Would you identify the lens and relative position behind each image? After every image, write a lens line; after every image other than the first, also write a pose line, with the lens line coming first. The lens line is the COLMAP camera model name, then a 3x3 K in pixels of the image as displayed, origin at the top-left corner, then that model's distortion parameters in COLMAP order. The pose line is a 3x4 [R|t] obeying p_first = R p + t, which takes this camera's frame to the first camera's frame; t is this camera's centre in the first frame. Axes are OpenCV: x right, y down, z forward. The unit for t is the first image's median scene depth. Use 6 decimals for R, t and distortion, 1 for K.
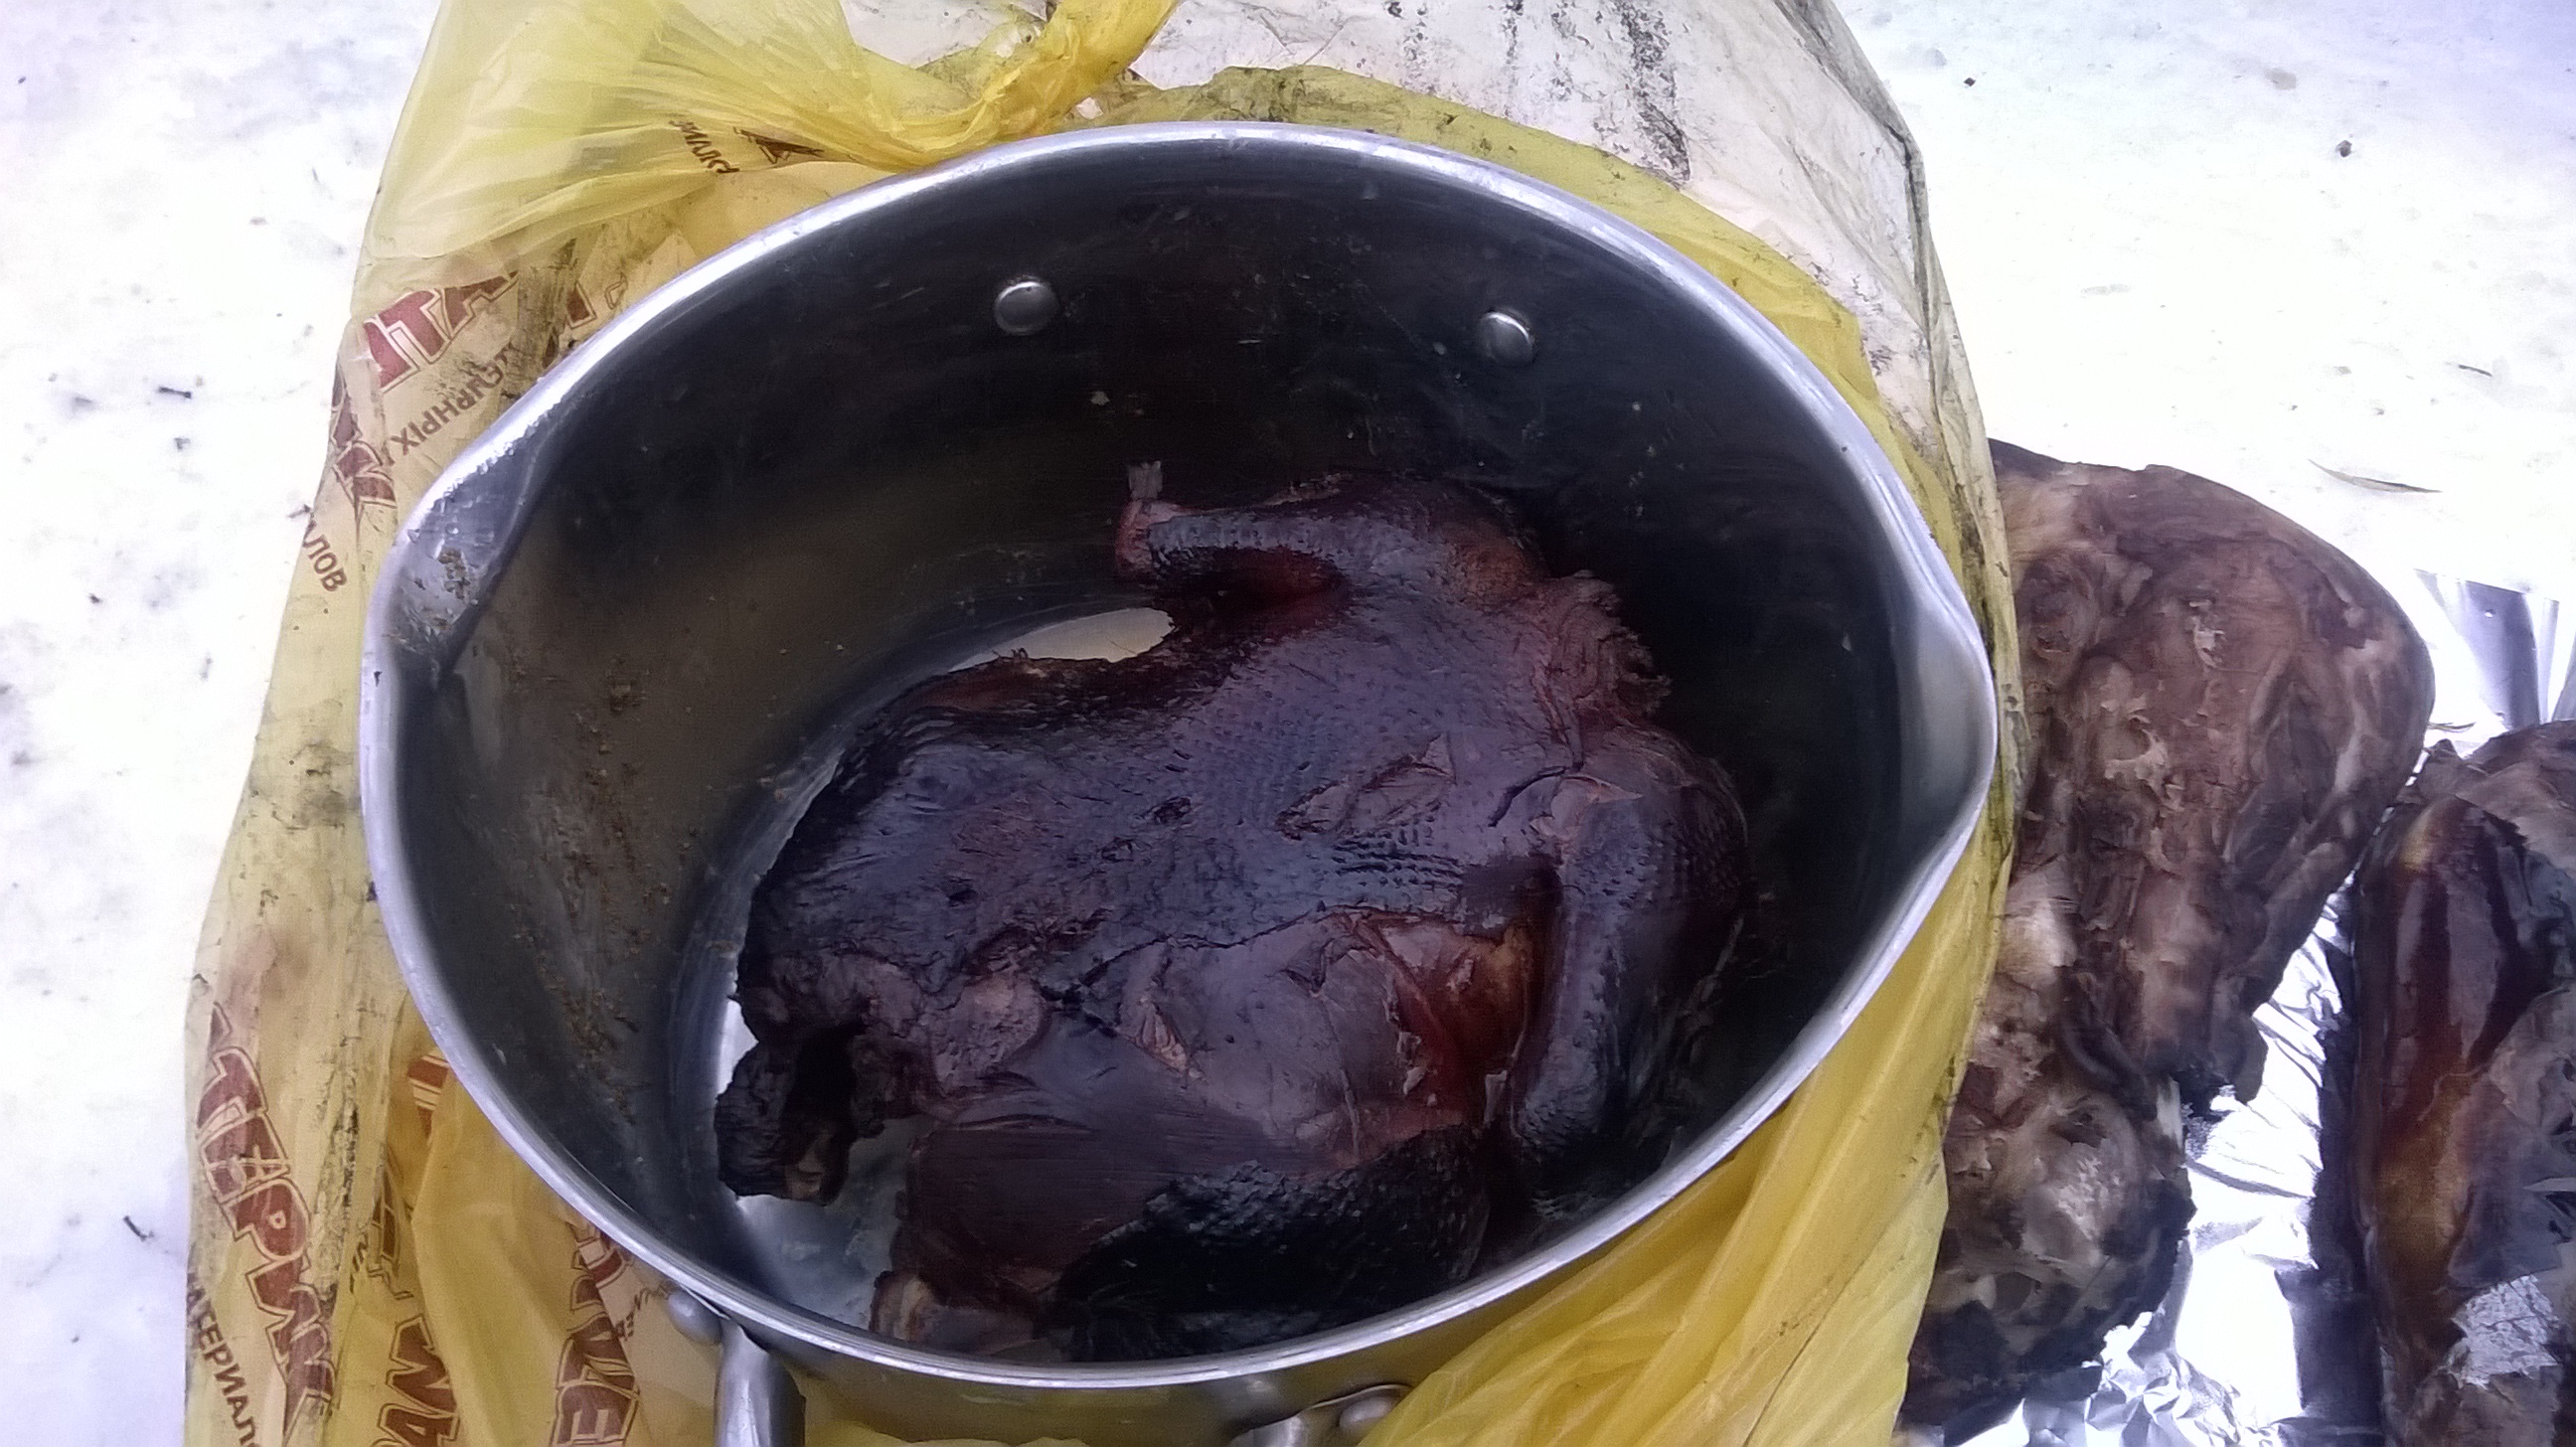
lens RADIAL K [[2163.5, 0, 1340.2], [0, 2163.5, 788.7], [0, 0, 1]] dist [0.081533, -0.266126]
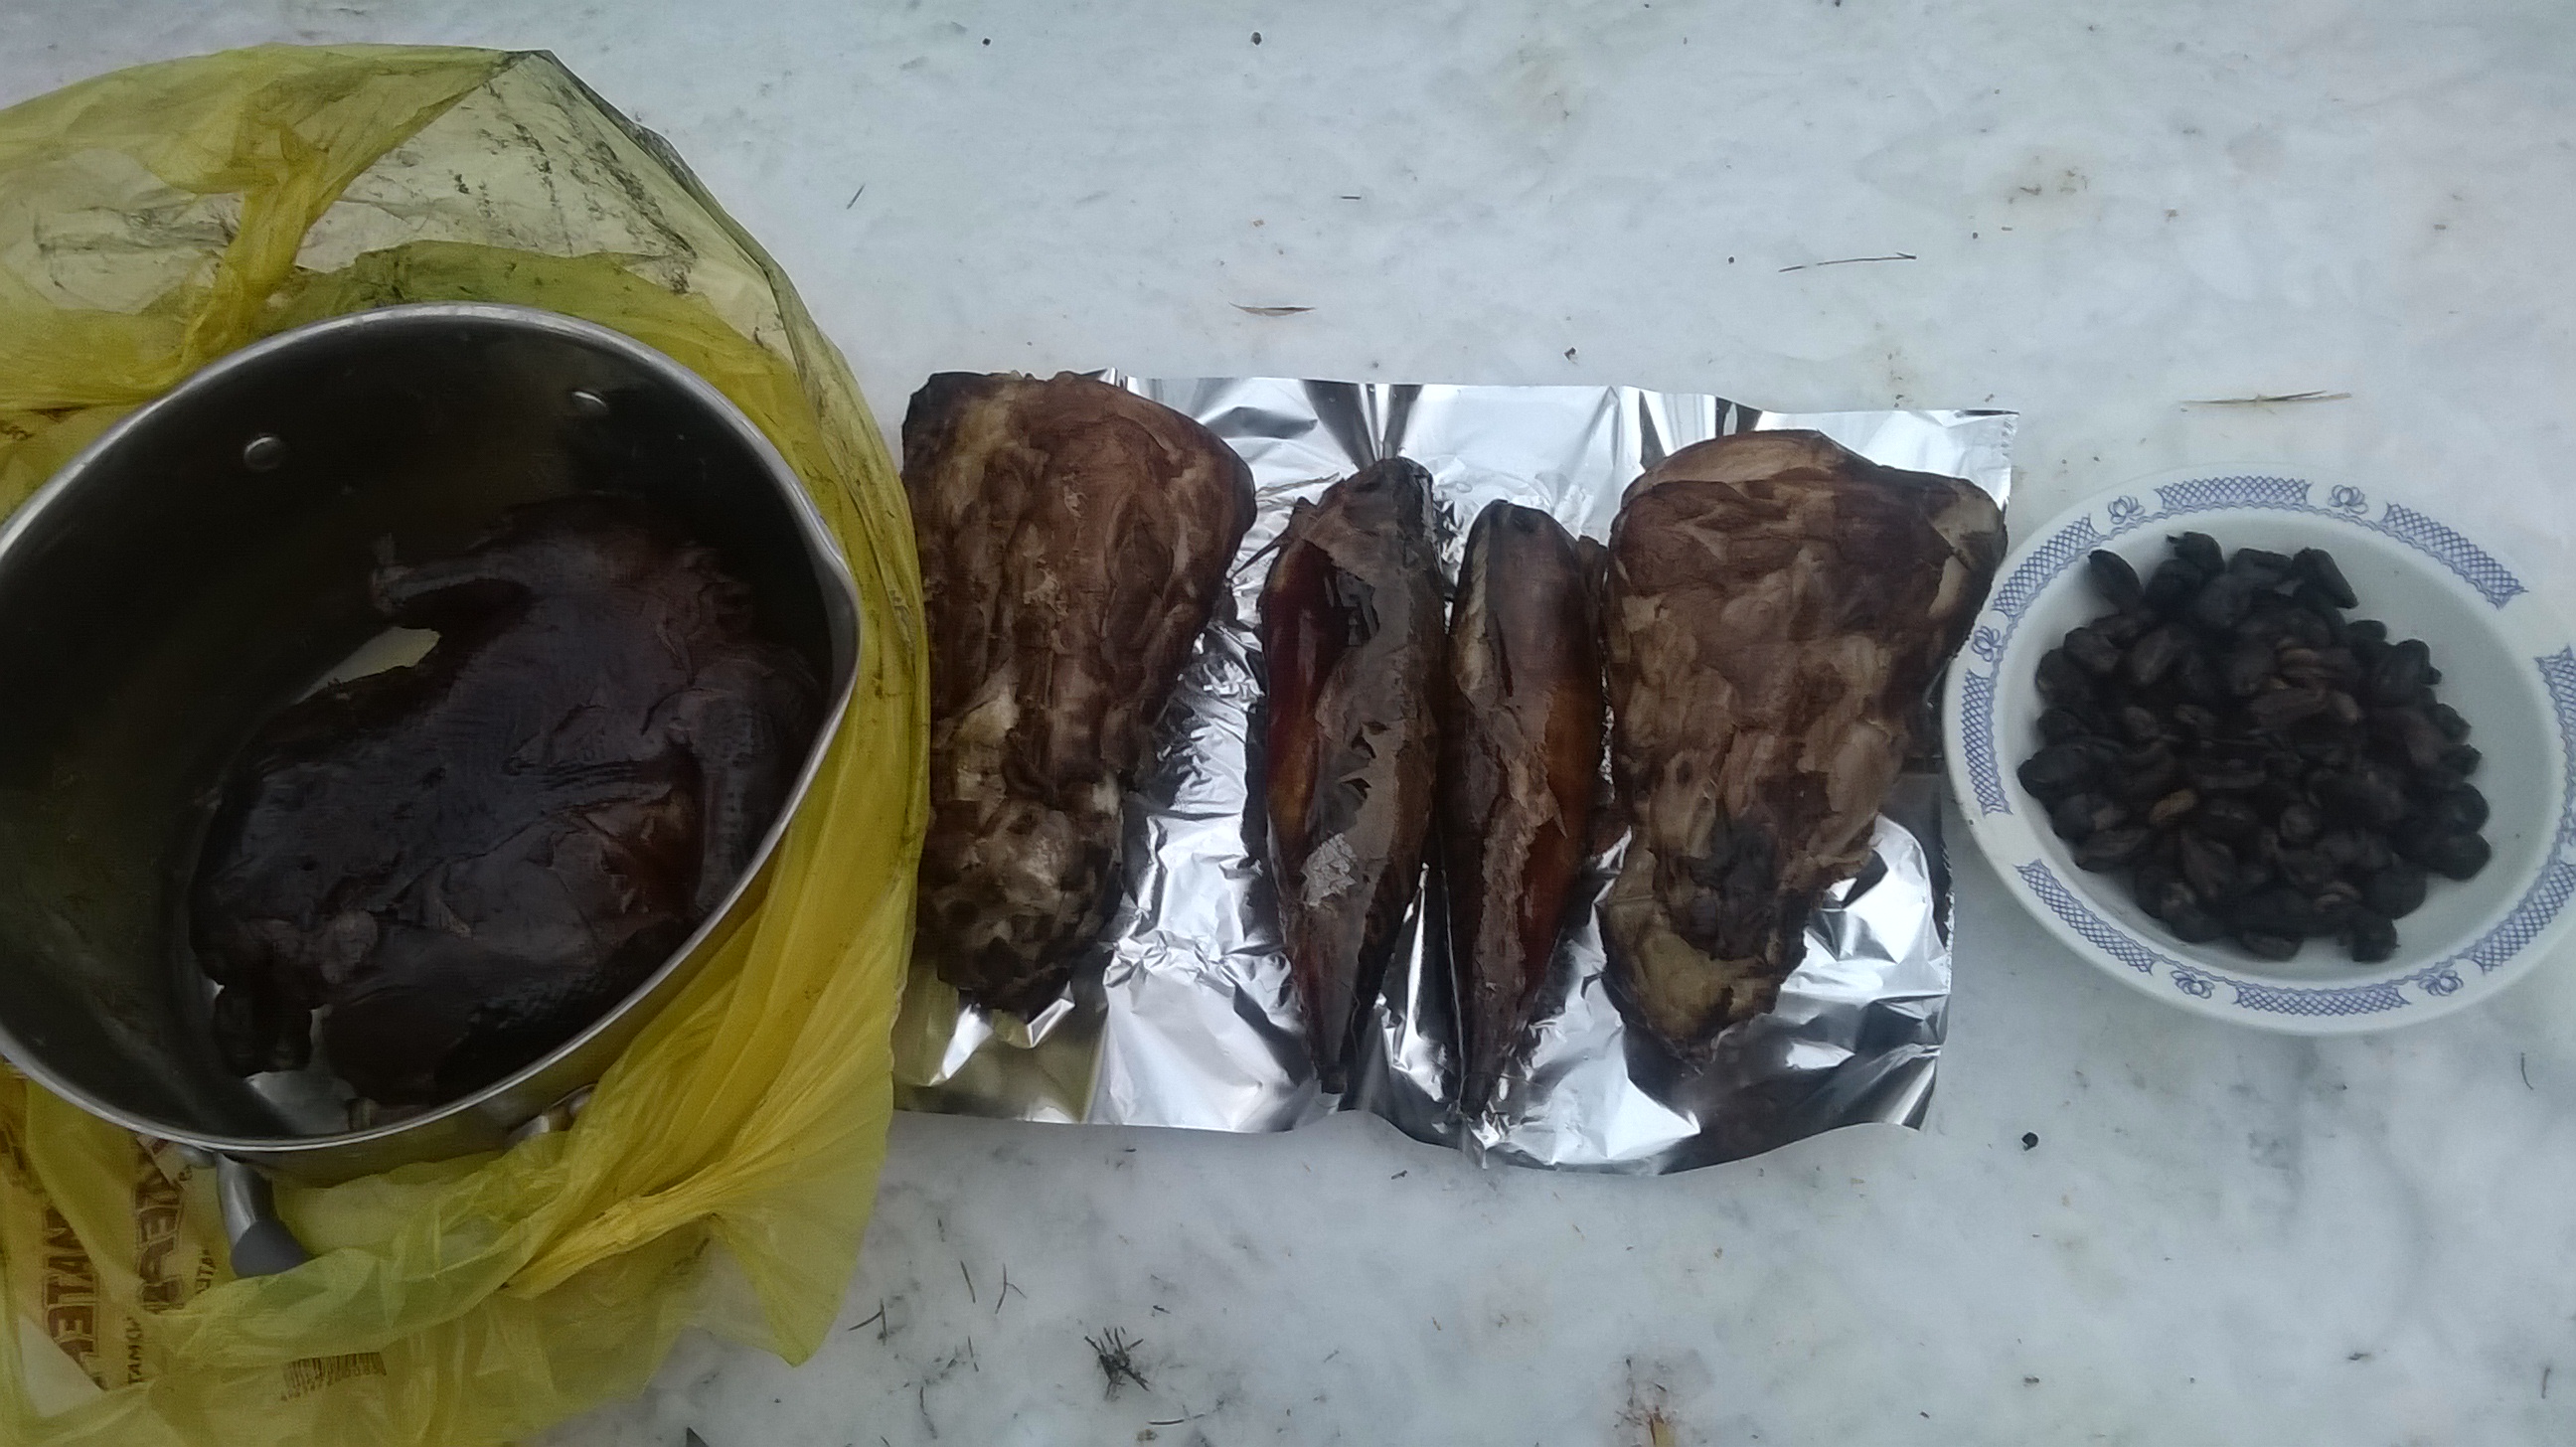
lens RADIAL K [[2168.3, 0, 1288.0], [0, 2168.3, 723.5], [0, 0, 1]] dist [0.077648, -0.161286]
pose [[0.960517, -0.254344, 0.112771, 0.338876], [0.239553, 0.962178, 0.129722, -0.082742], [-0.141500, -0.097586, 0.985117, -0.629966]]
